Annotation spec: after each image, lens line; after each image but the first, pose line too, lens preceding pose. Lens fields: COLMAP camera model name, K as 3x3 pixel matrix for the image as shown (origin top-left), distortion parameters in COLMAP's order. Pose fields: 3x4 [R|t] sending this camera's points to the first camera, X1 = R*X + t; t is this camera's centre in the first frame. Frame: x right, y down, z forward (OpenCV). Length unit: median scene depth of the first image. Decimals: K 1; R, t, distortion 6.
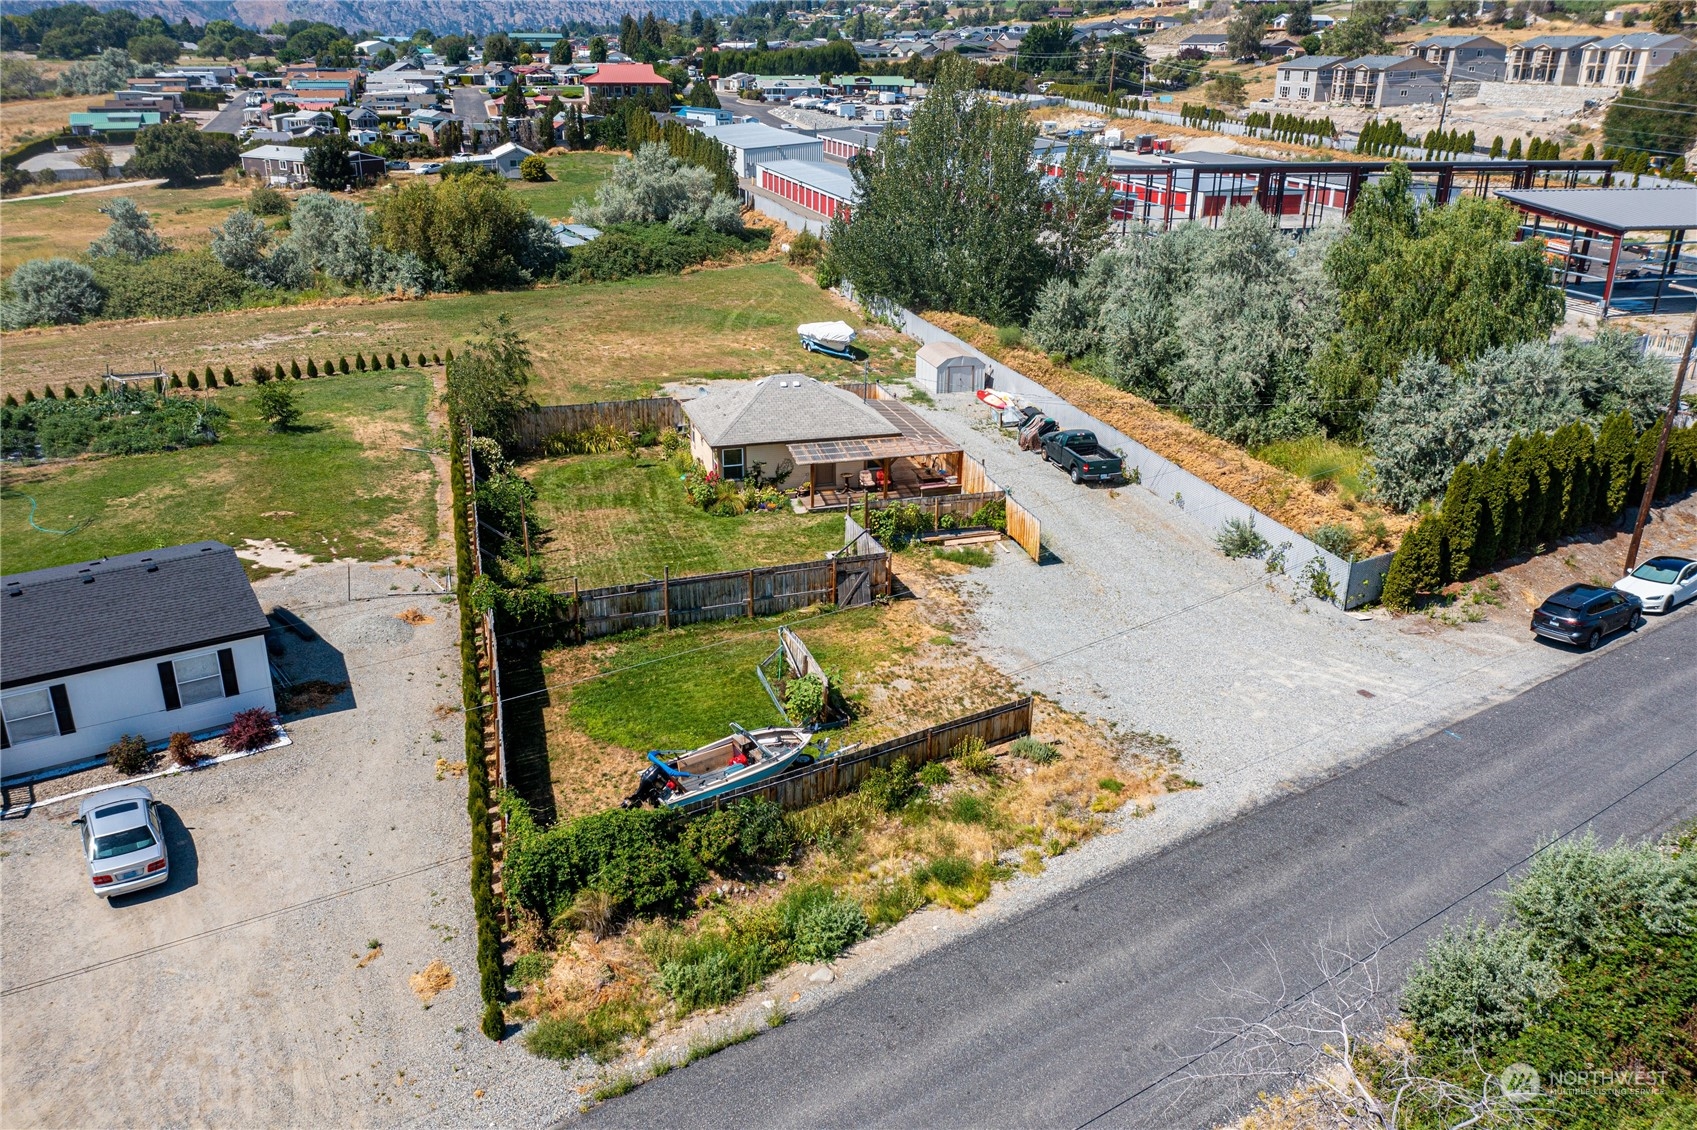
lens RADIAL K [[1328.9, 0, 849.6], [0, 1328.9, 573.7], [0, 0, 1]] dist [-0.021455, 0.010099]
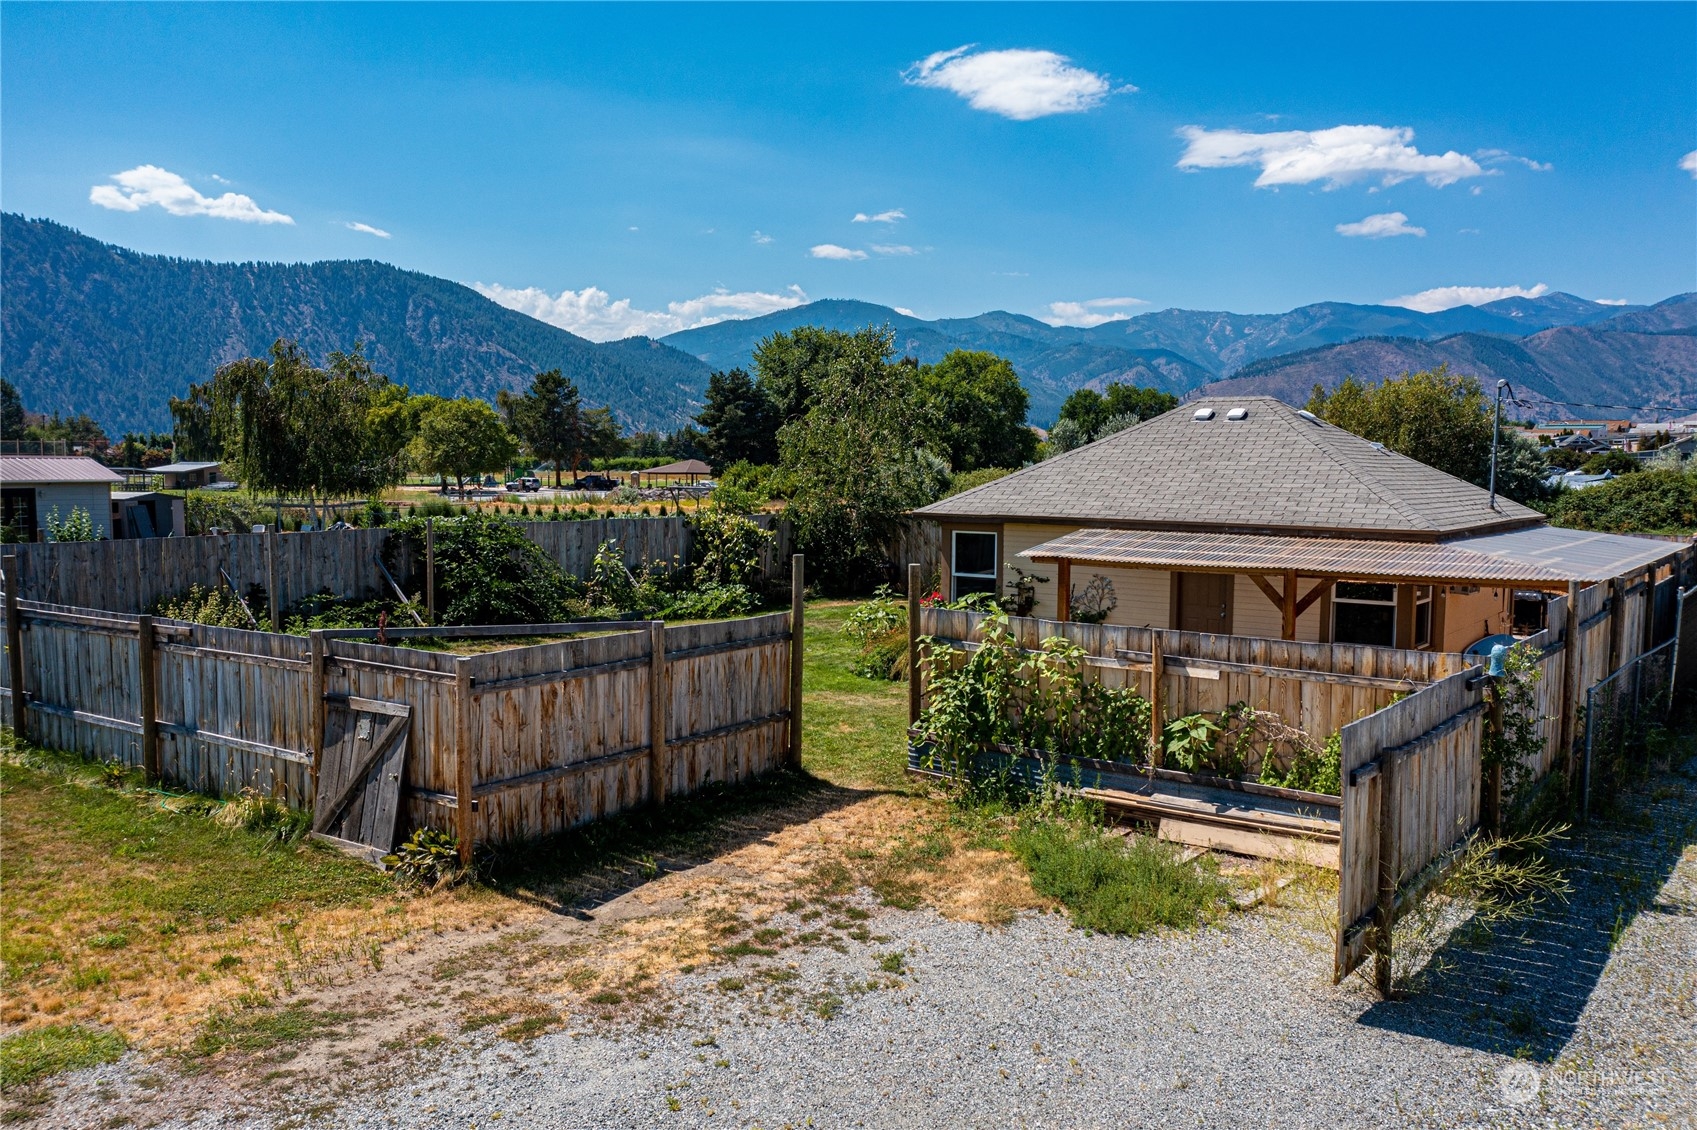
lens RADIAL K [[1328.9, 0, 849.6], [0, 1328.9, 573.7], [0, 0, 1]] dist [-0.021455, 0.010099]
pose [[0.580108, 0.061847, -0.812188, 0.211070], [-0.302005, 0.942375, -0.143948, -0.013848], [0.756483, 0.328791, 0.565358, 0.747335]]
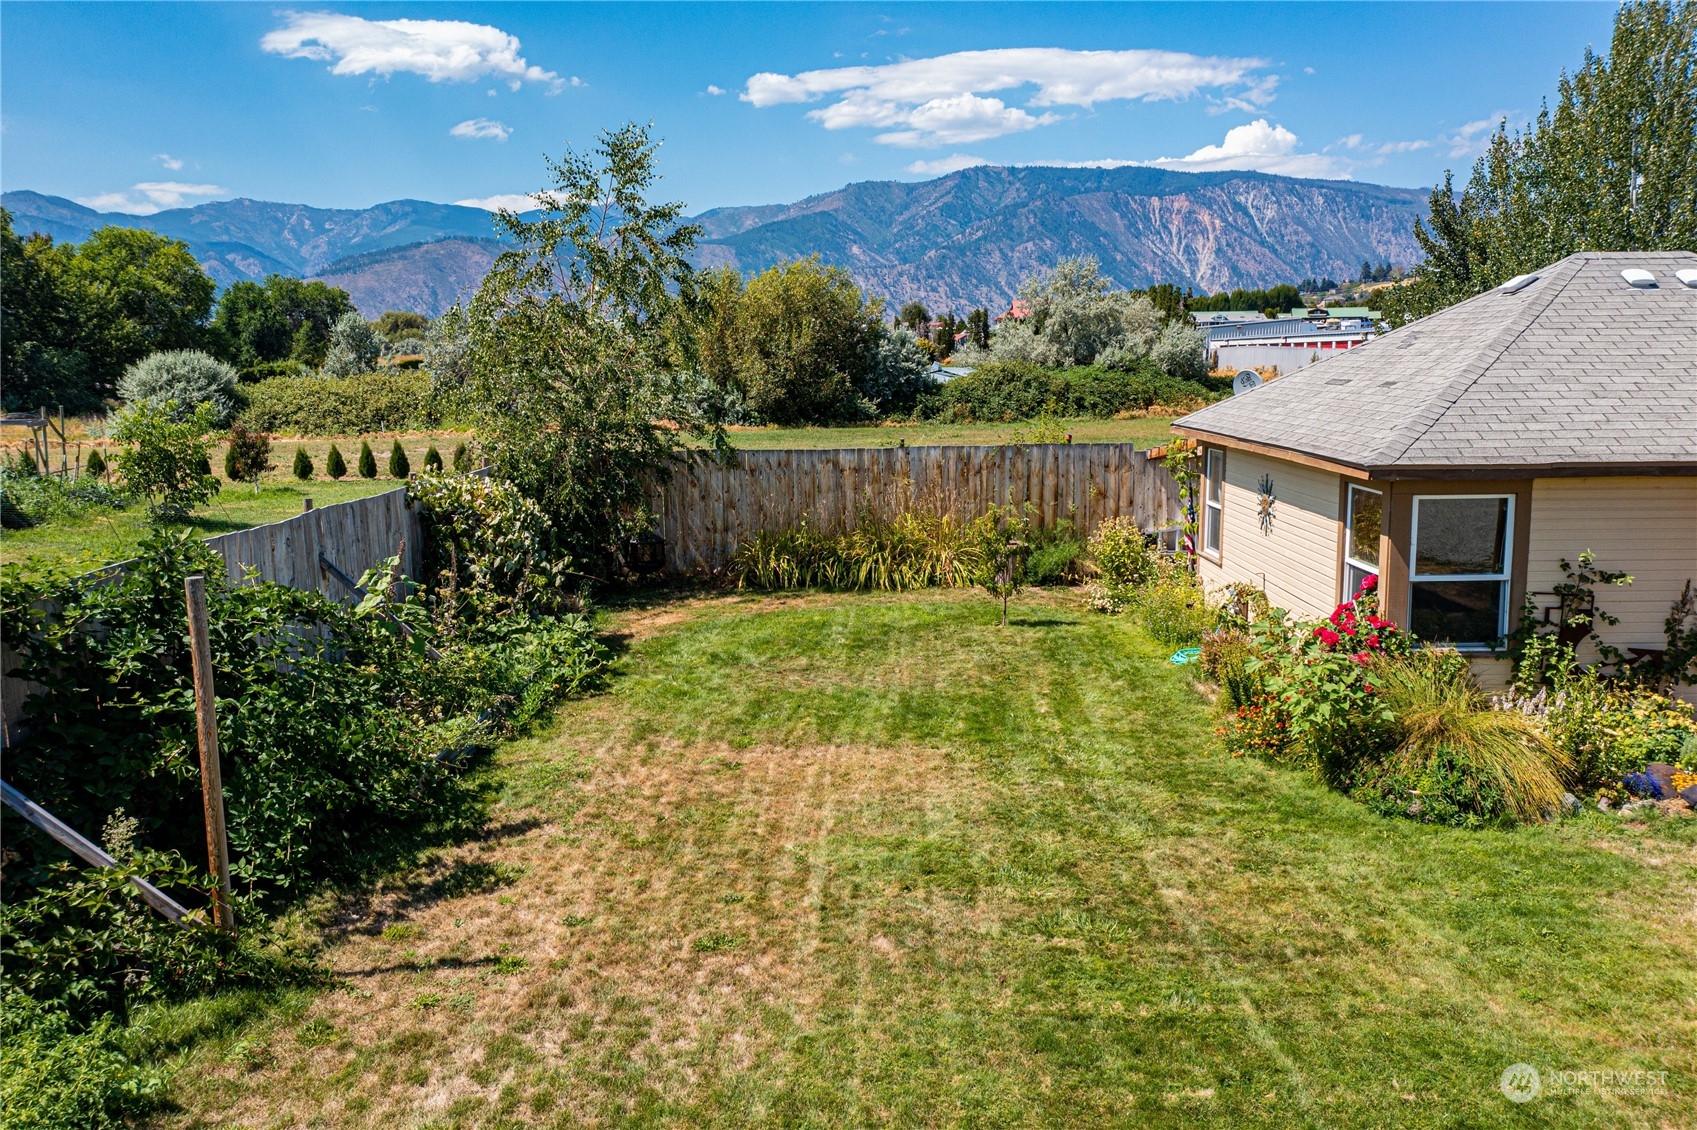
lens RADIAL K [[1328.9, 0, 849.6], [0, 1328.9, 573.7], [0, 0, 1]] dist [-0.021455, 0.010099]
pose [[0.955494, 0.025347, -0.293920, -0.117888], [-0.088645, 0.974929, -0.204097, -0.031221], [0.281378, 0.221068, 0.933786, 0.777796]]
